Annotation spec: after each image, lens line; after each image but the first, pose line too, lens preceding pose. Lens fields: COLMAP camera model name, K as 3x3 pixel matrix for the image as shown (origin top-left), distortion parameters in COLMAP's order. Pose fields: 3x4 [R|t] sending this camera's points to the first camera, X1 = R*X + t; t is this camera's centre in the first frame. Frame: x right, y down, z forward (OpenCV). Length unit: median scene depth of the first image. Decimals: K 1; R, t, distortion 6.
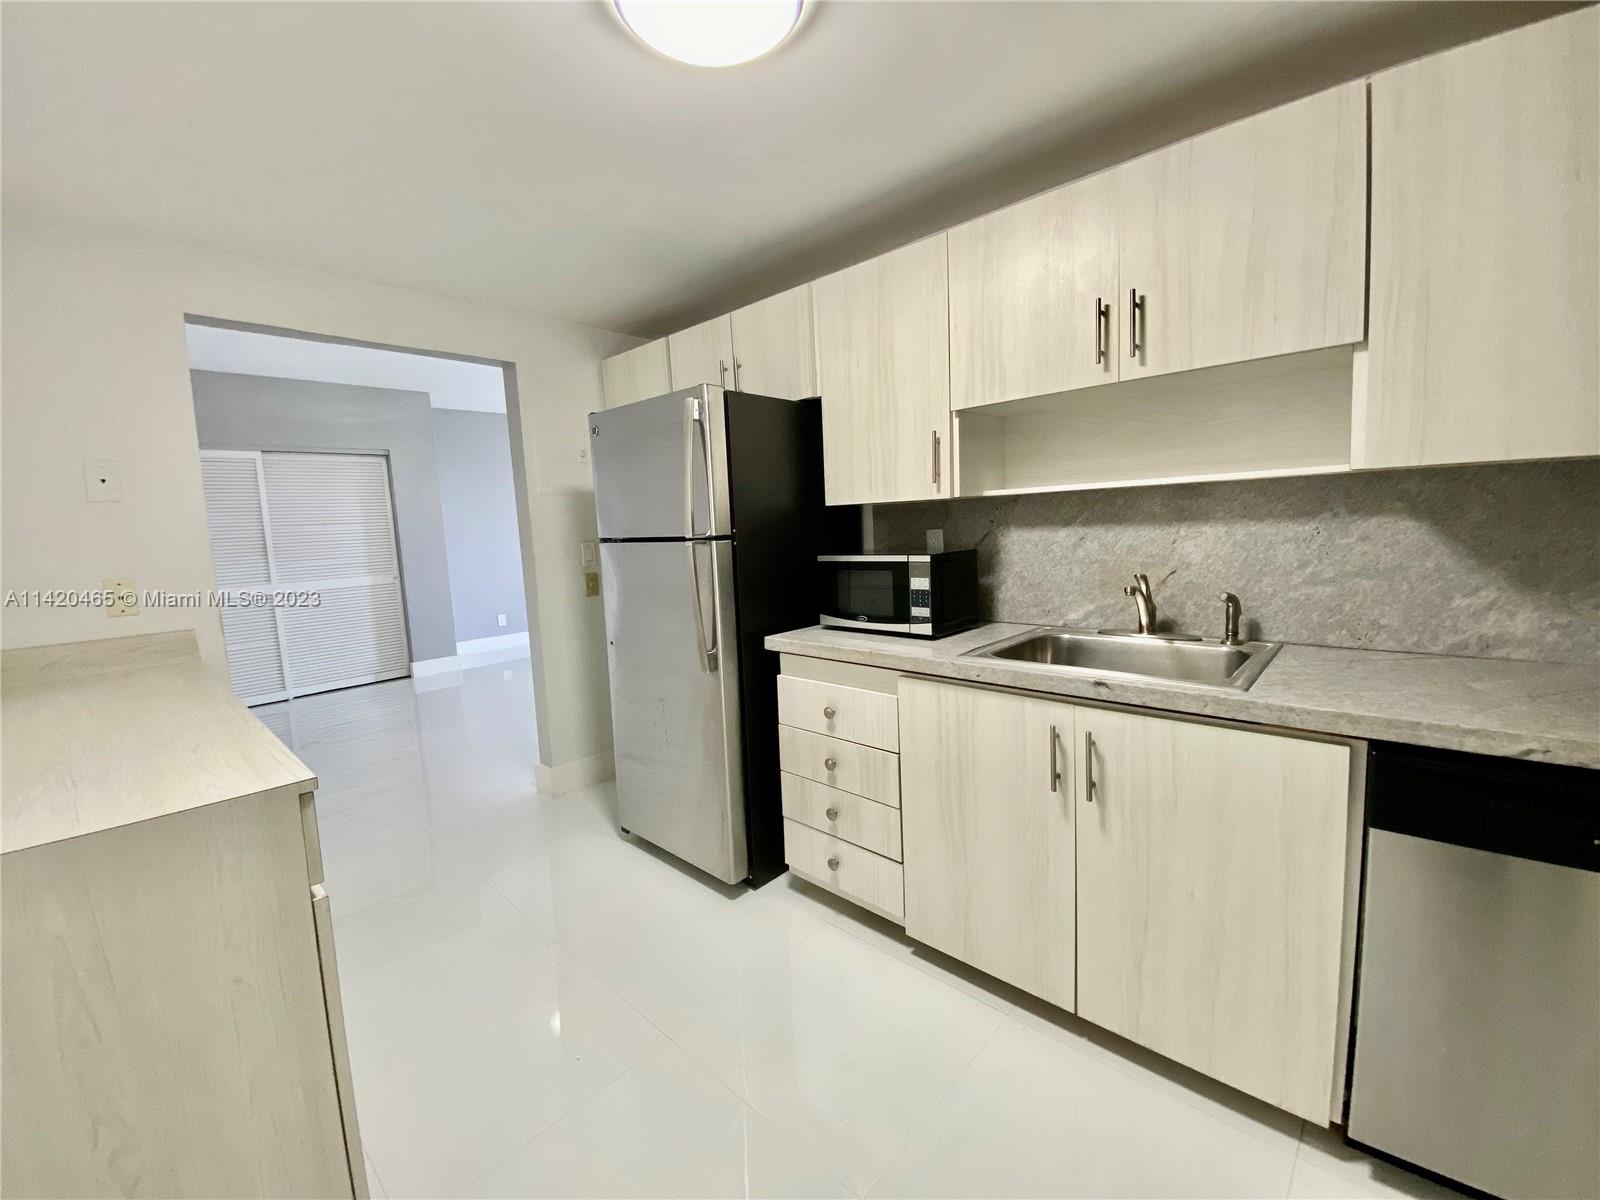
lens RADIAL K [[644.8, 0, 800.0], [0, 644.8, 600.0], [0, 0, 1]] dist [0.002750, -0.012855]
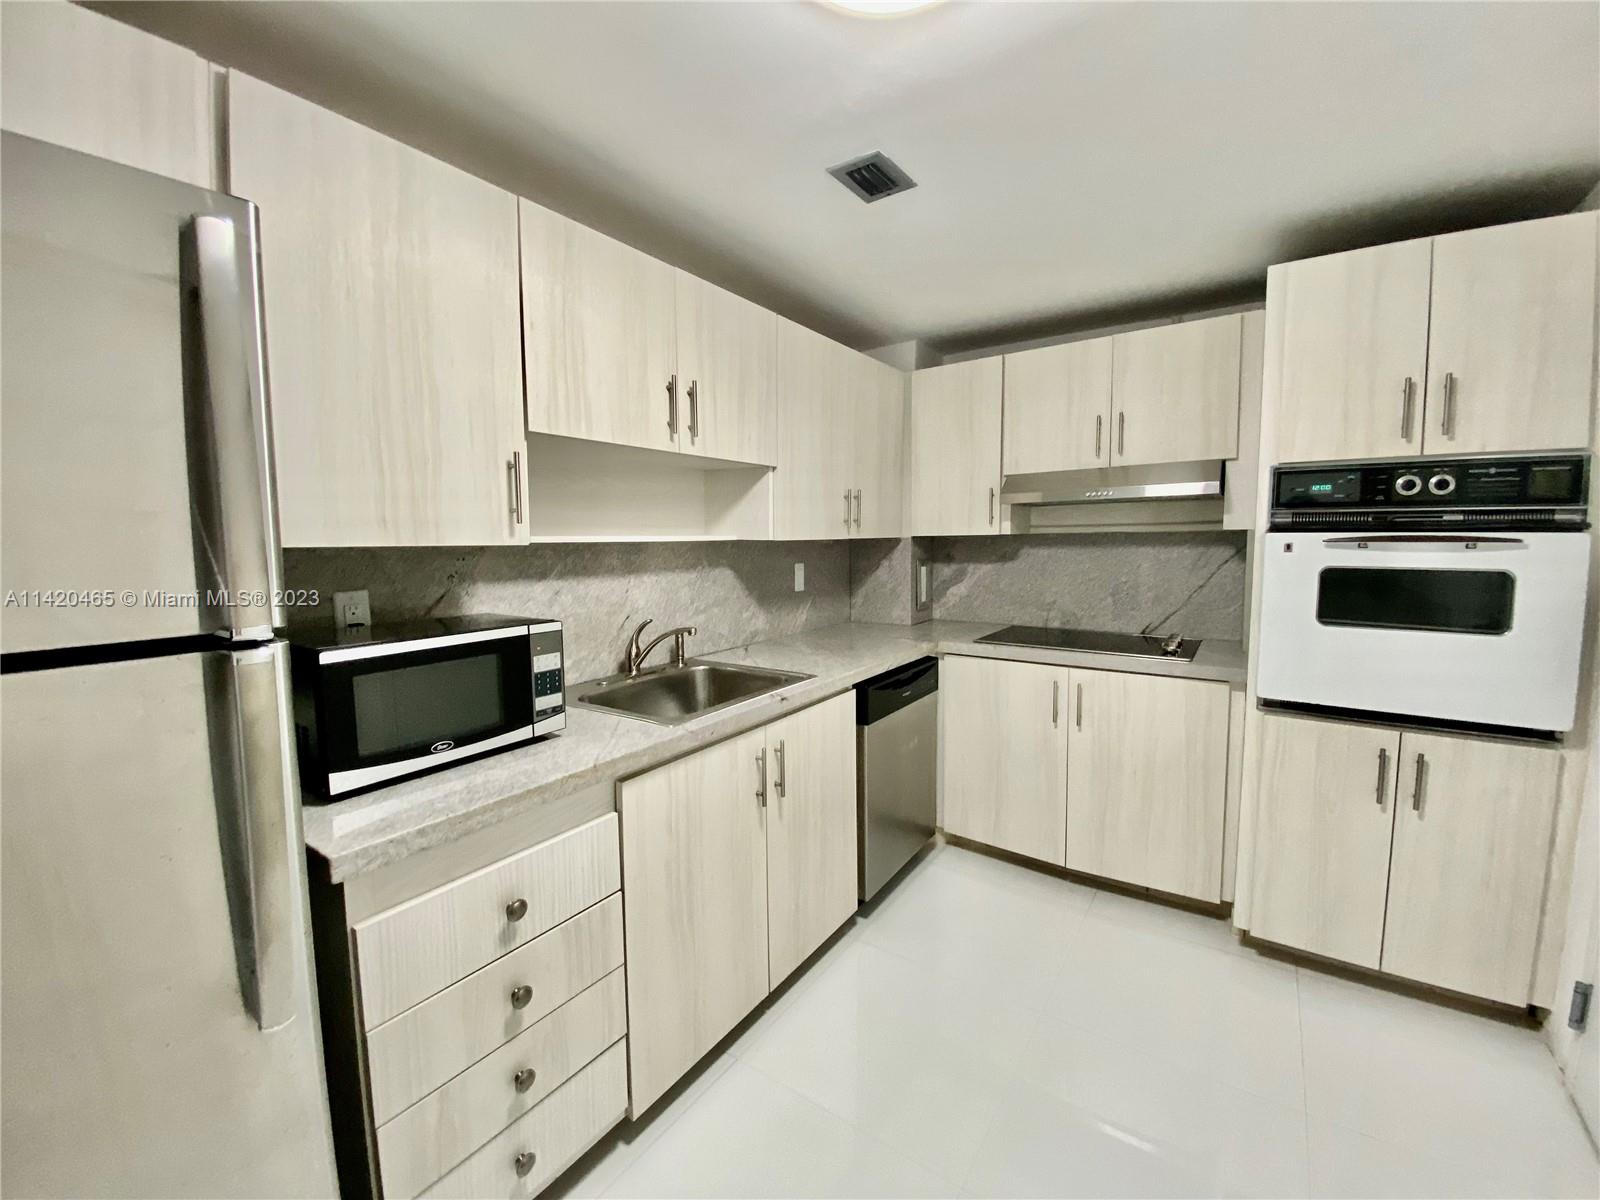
lens RADIAL K [[644.8, 0, 800.0], [0, 644.8, 600.0], [0, 0, 1]] dist [0.002750, -0.012855]
pose [[-0.166636, -0.048889, 0.984806, -0.694093], [0.131657, 0.988724, 0.071361, -0.132879], [-0.977189, 0.141547, -0.158320, 1.017550]]
